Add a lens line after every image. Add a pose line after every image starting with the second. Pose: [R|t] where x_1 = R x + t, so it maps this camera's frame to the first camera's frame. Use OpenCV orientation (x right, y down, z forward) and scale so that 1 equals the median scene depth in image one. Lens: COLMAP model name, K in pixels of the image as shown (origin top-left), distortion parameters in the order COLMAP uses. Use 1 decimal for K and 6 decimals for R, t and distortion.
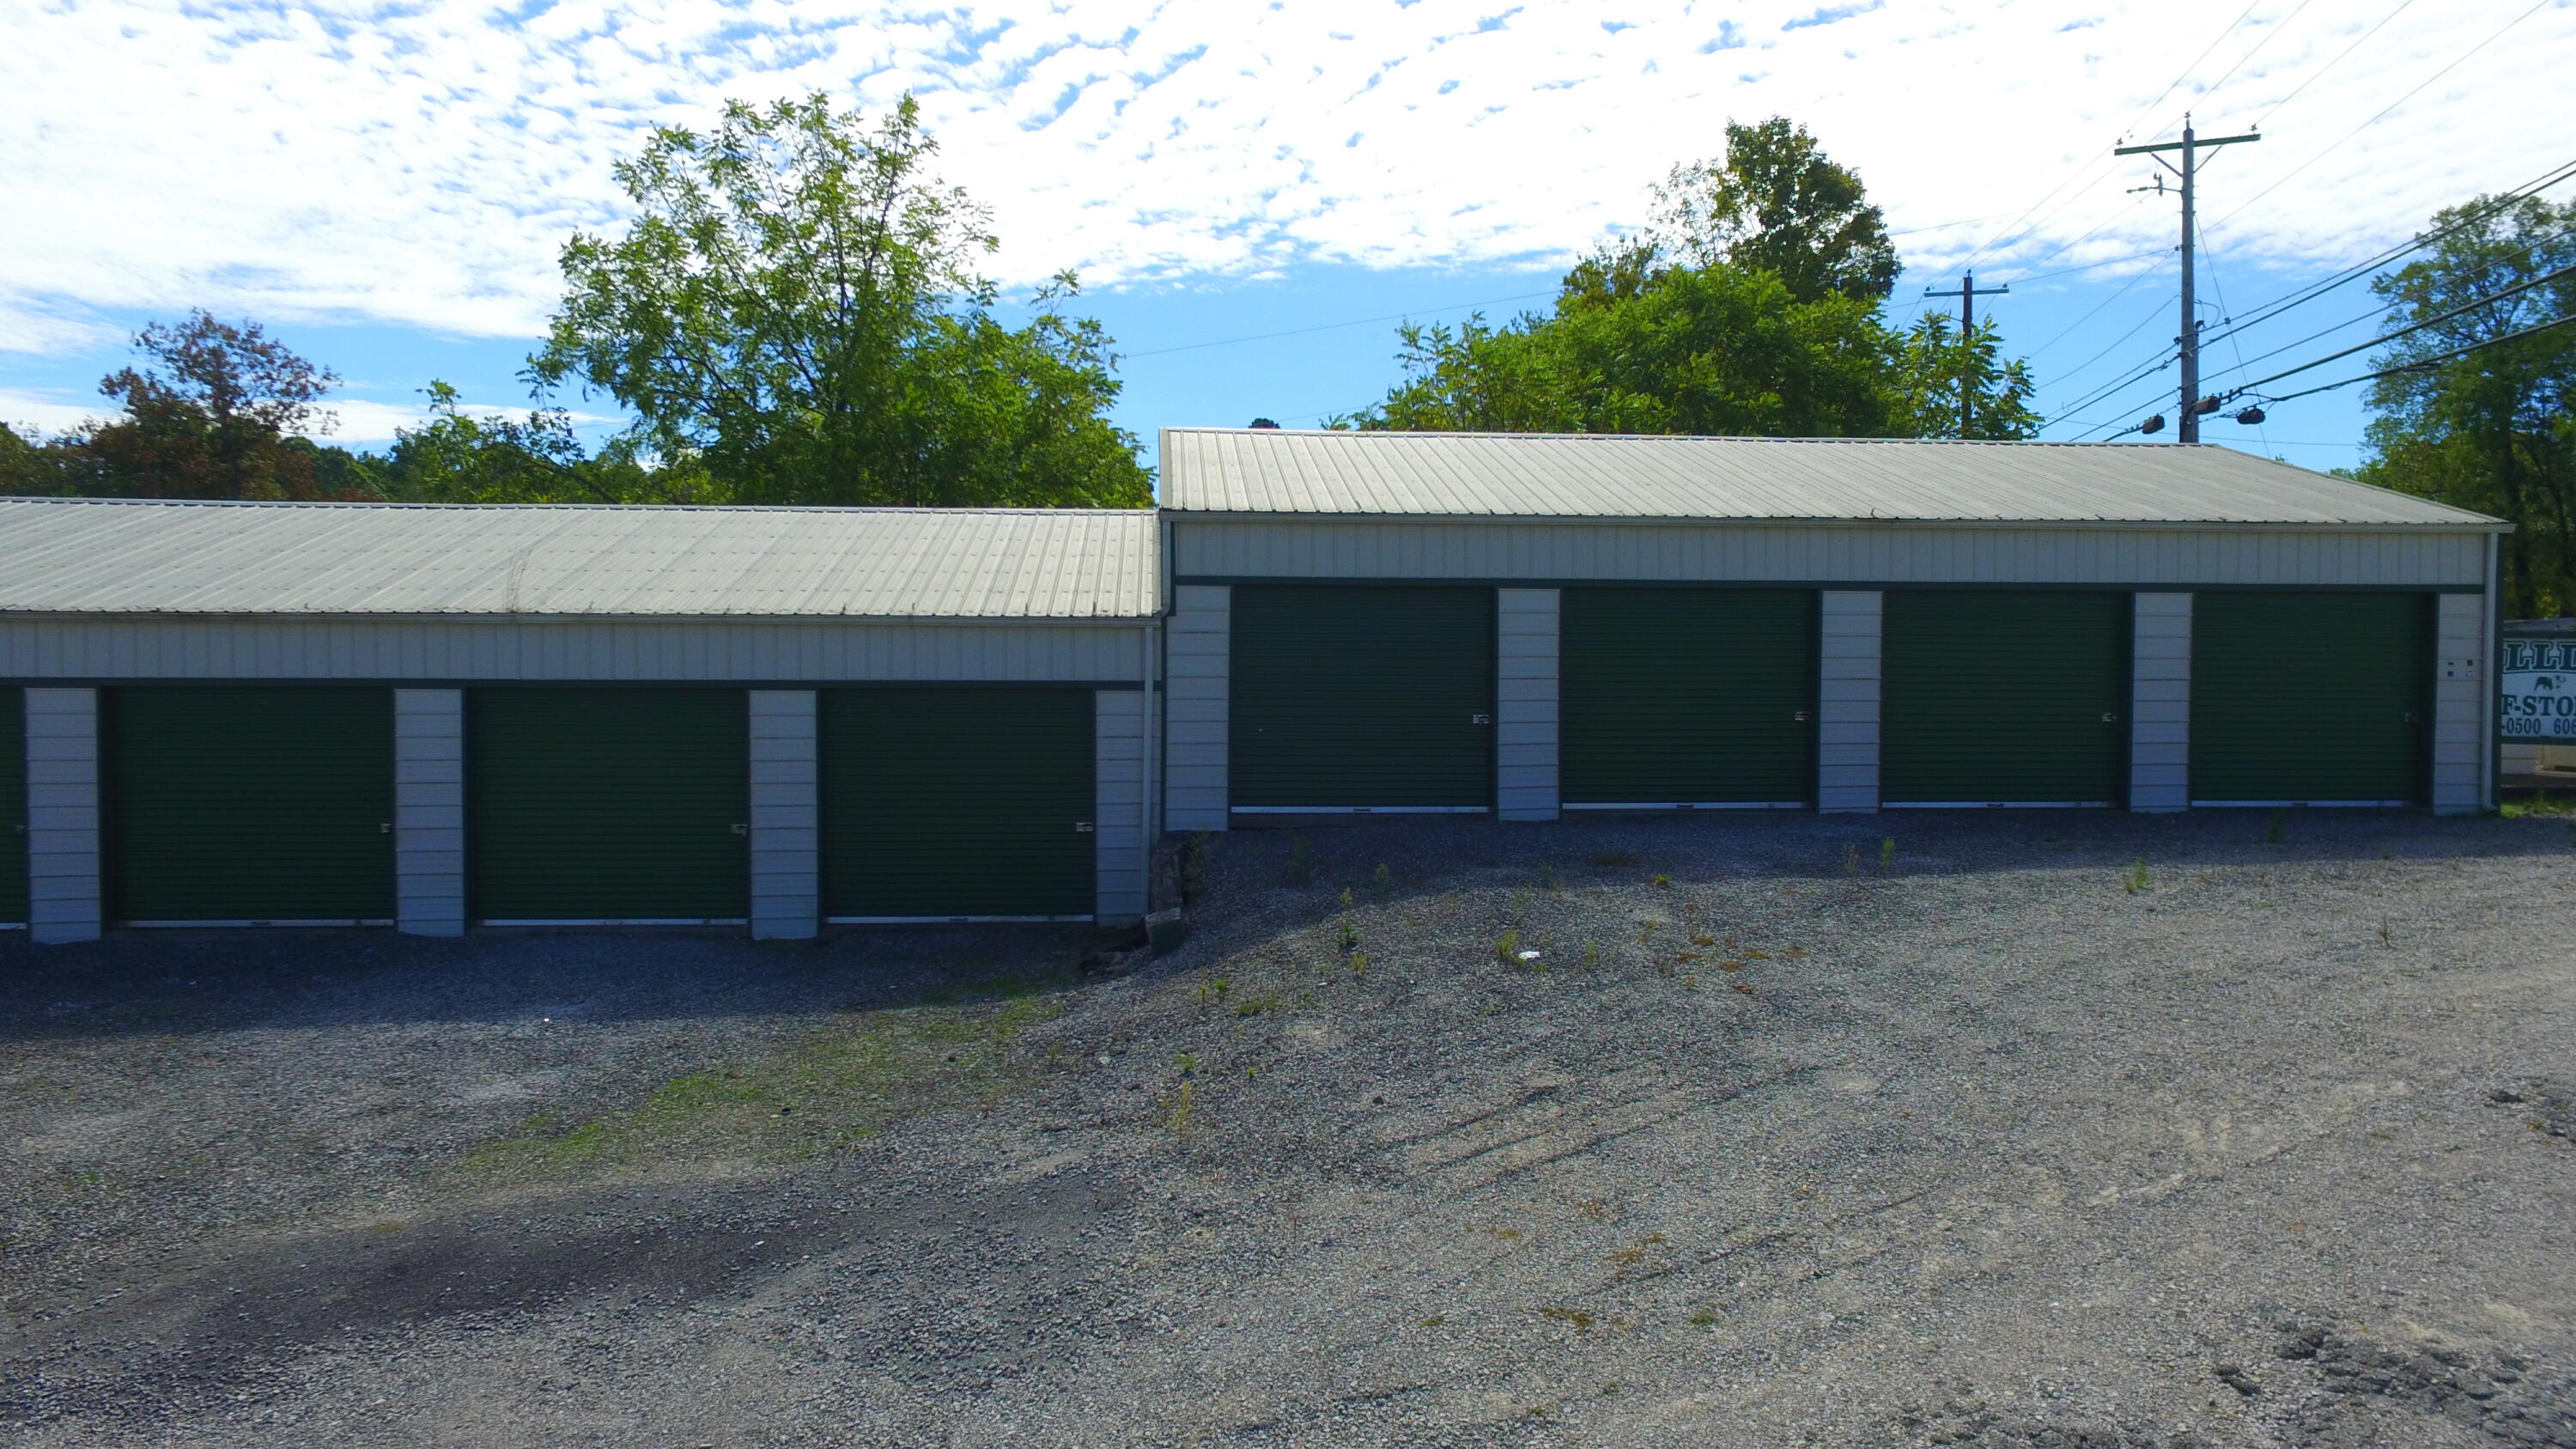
lens RADIAL K [[1506.8, 0, 1272.4], [0, 1506.8, 717.3], [0, 0, 1]] dist [-0.009914, 0.014533]
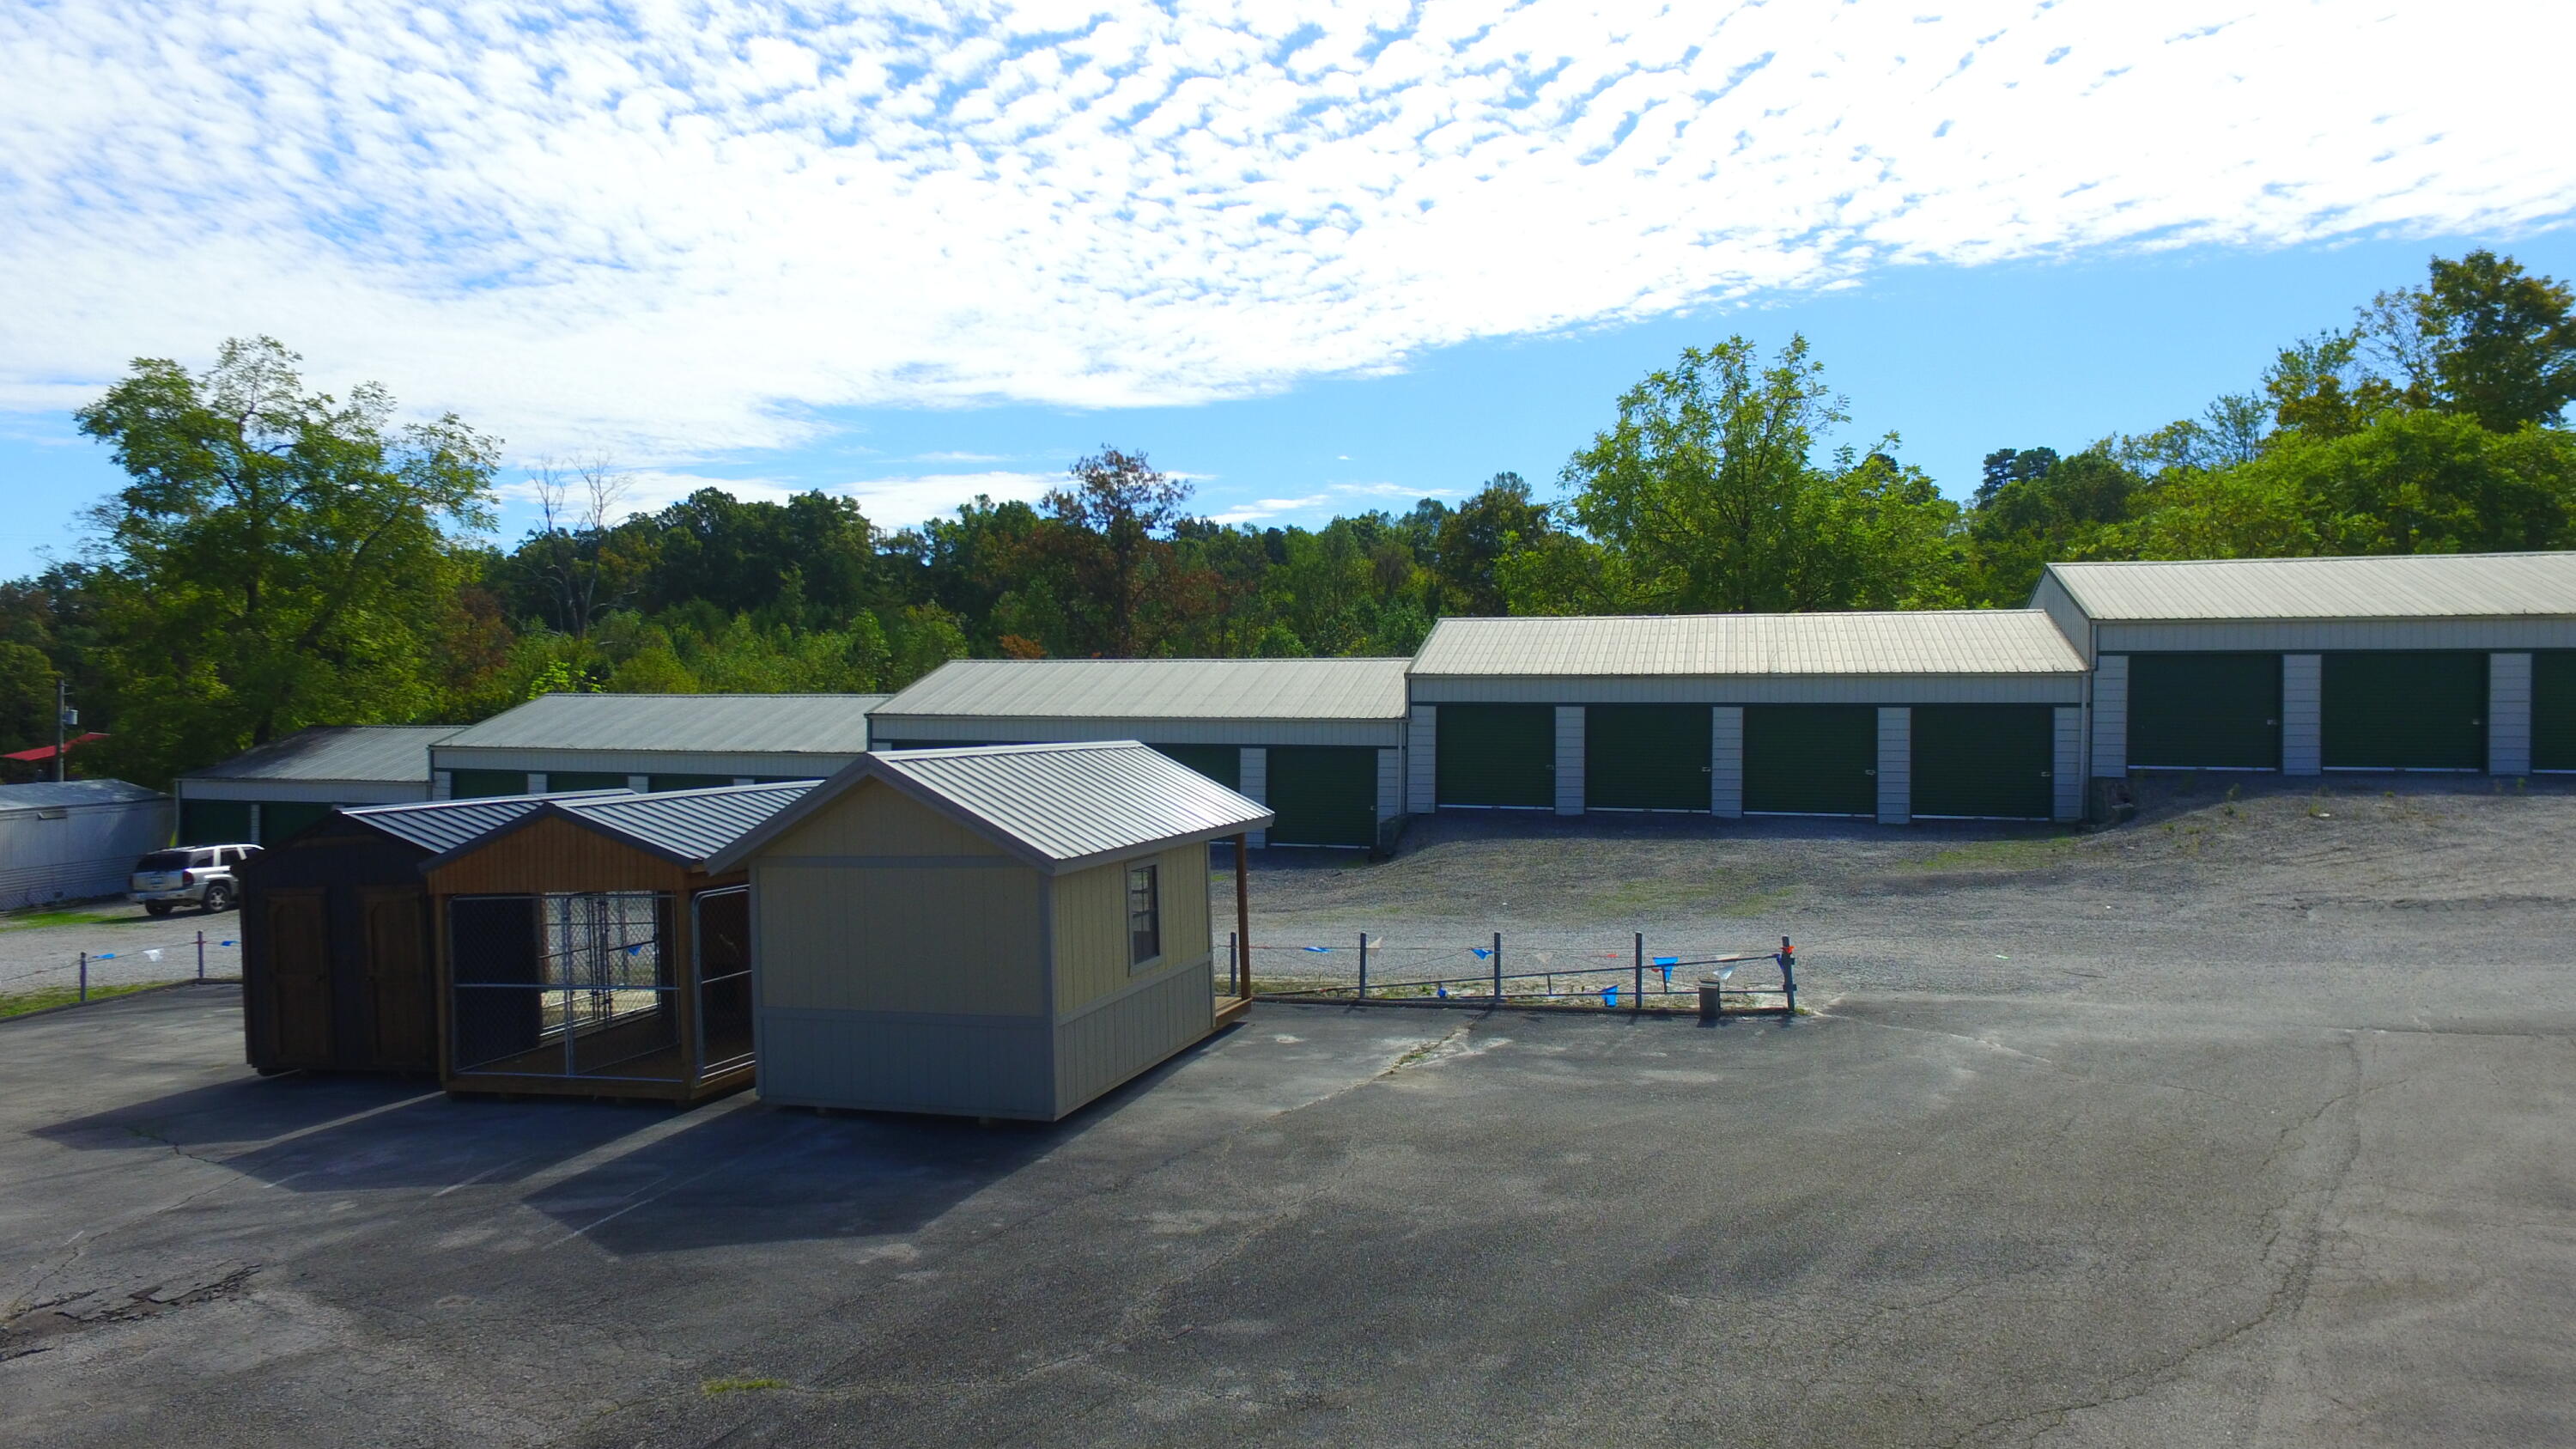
lens RADIAL K [[1506.8, 0, 1250.7], [0, 1506.8, 737.5], [0, 0, 1]] dist [-0.009914, 0.014533]
pose [[0.931890, 0.006933, -0.362673, -0.385523], [-0.009685, 0.999936, -0.005771, 0.044544], [0.362610, 0.008891, 0.931898, -1.287180]]
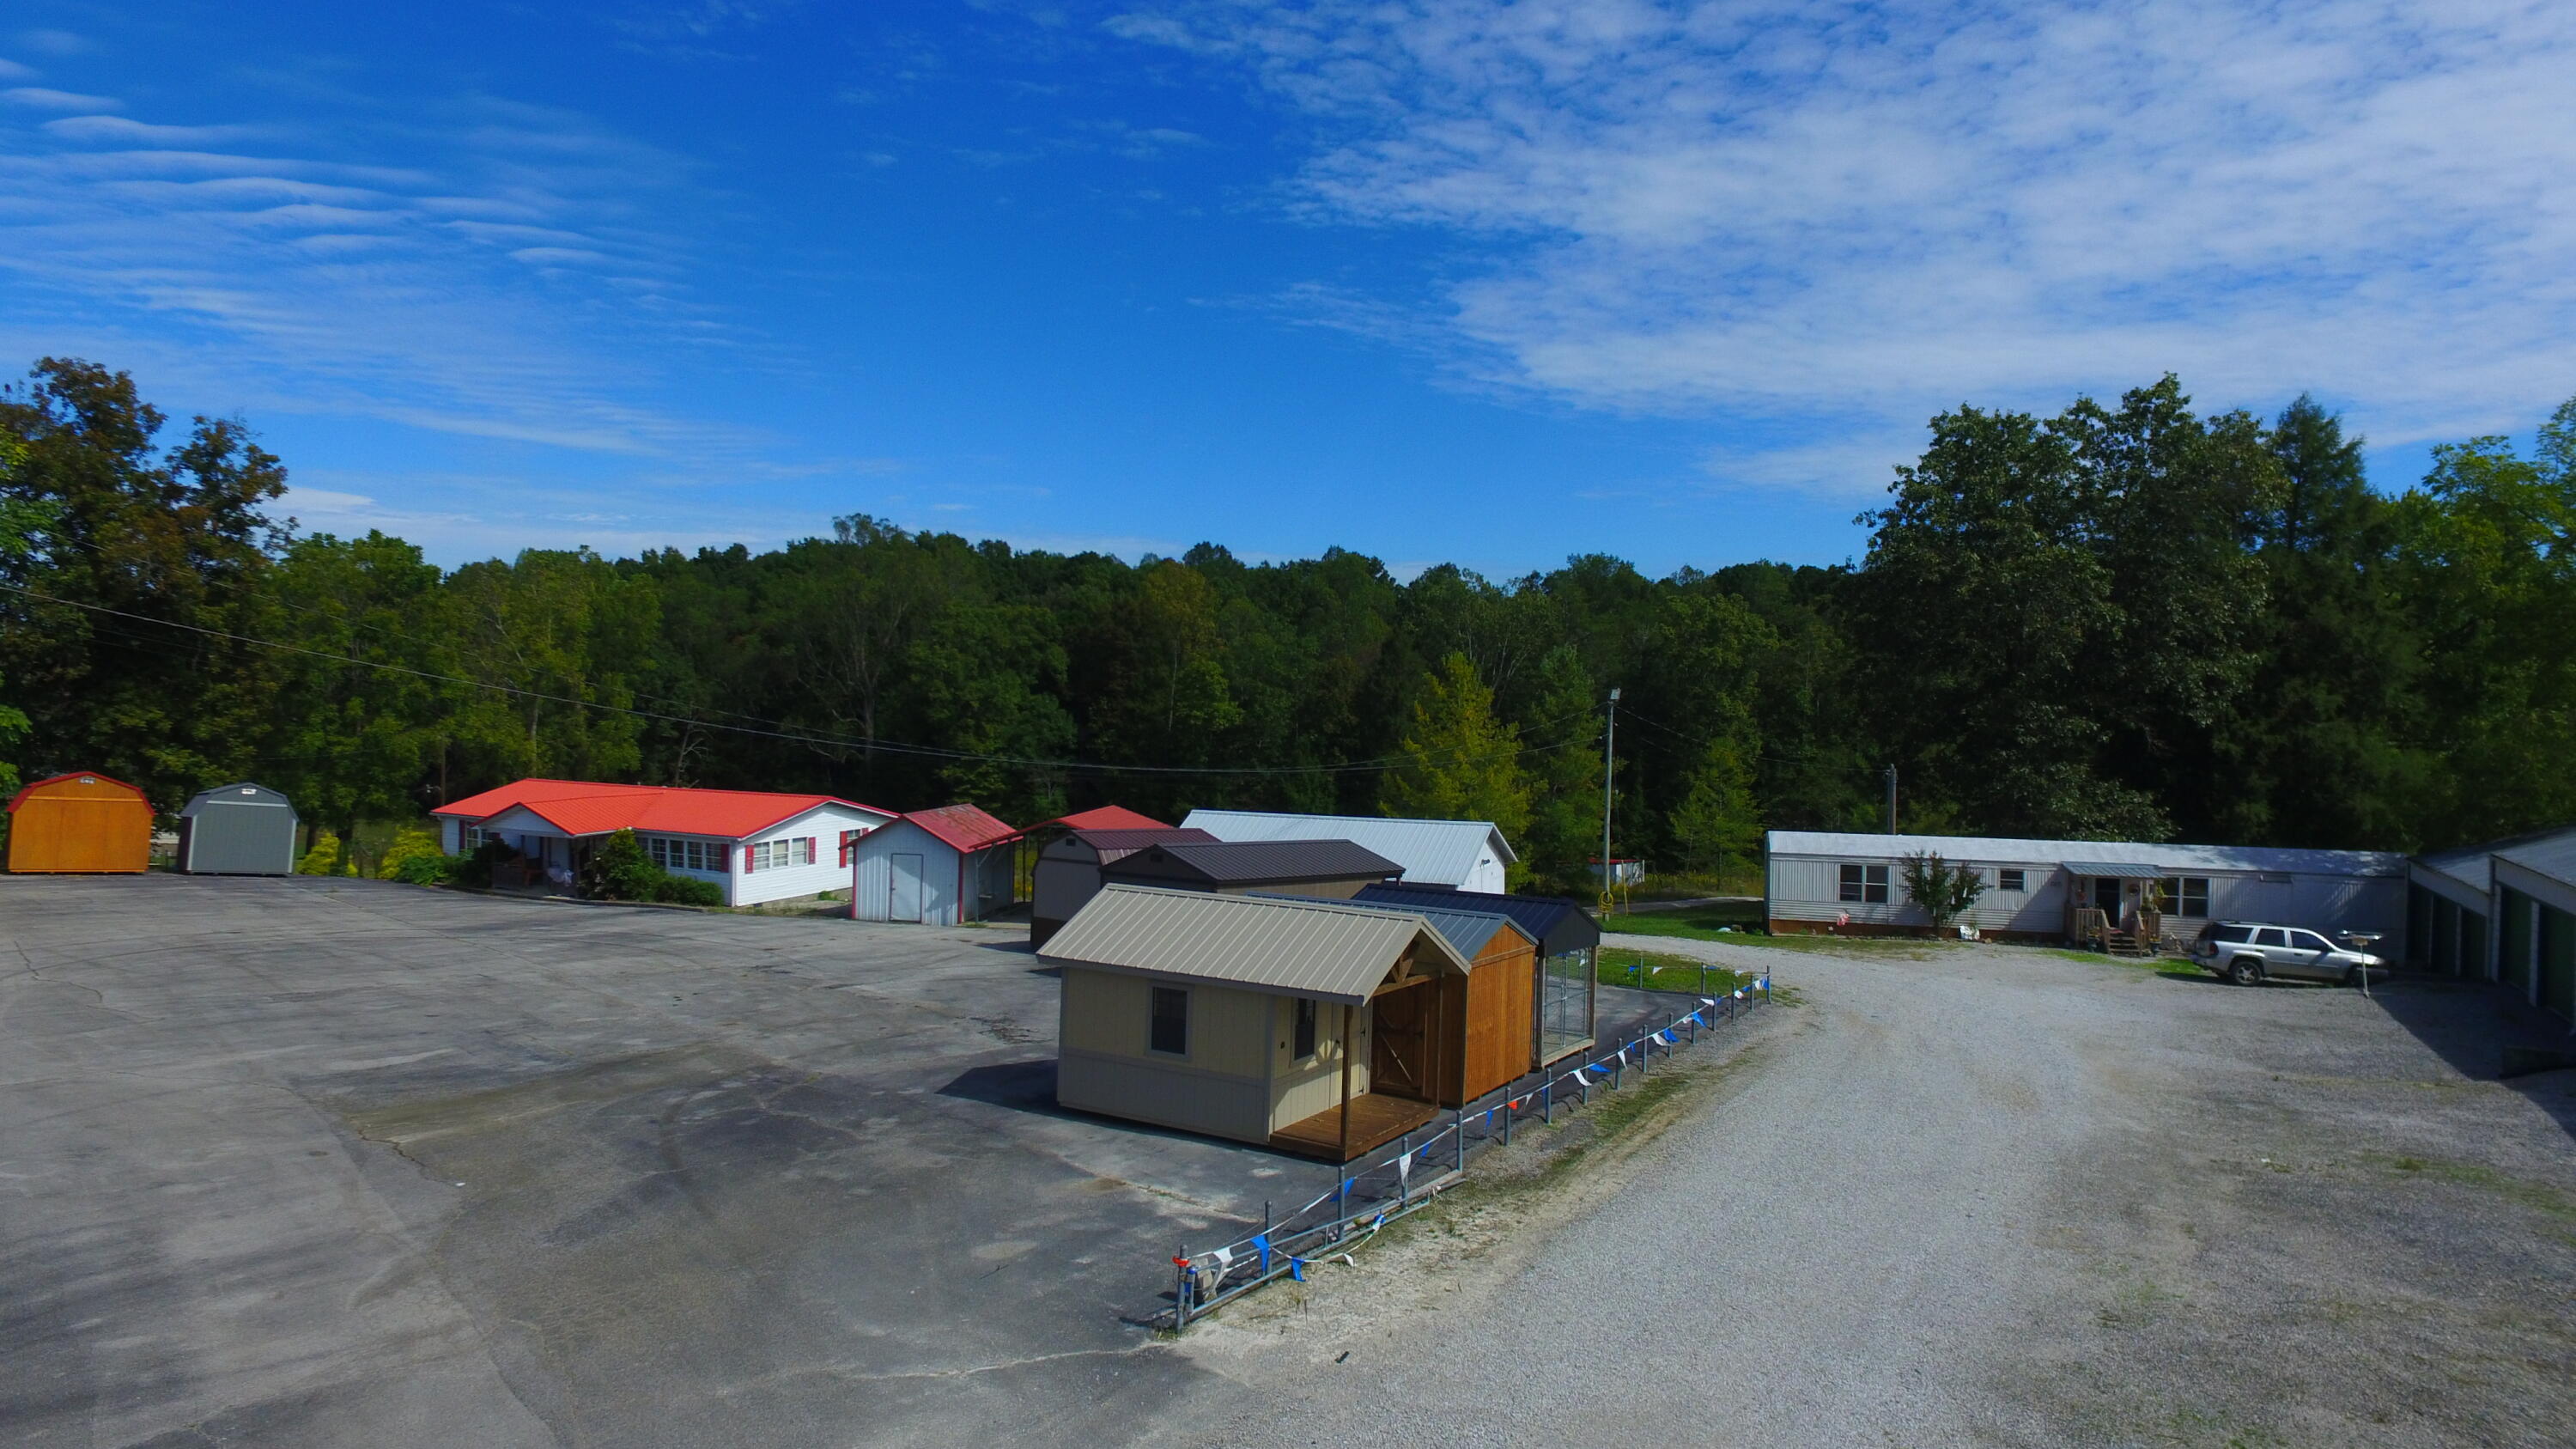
lens RADIAL K [[1506.8, 0, 1278.4], [0, 1506.8, 707.3], [0, 0, 1]] dist [-0.009914, 0.014533]
pose [[-0.522739, 0.006138, -0.852471, 0.341716], [-0.040724, 0.998653, 0.032162, -0.186796], [0.851519, 0.051528, -0.521785, 0.378890]]
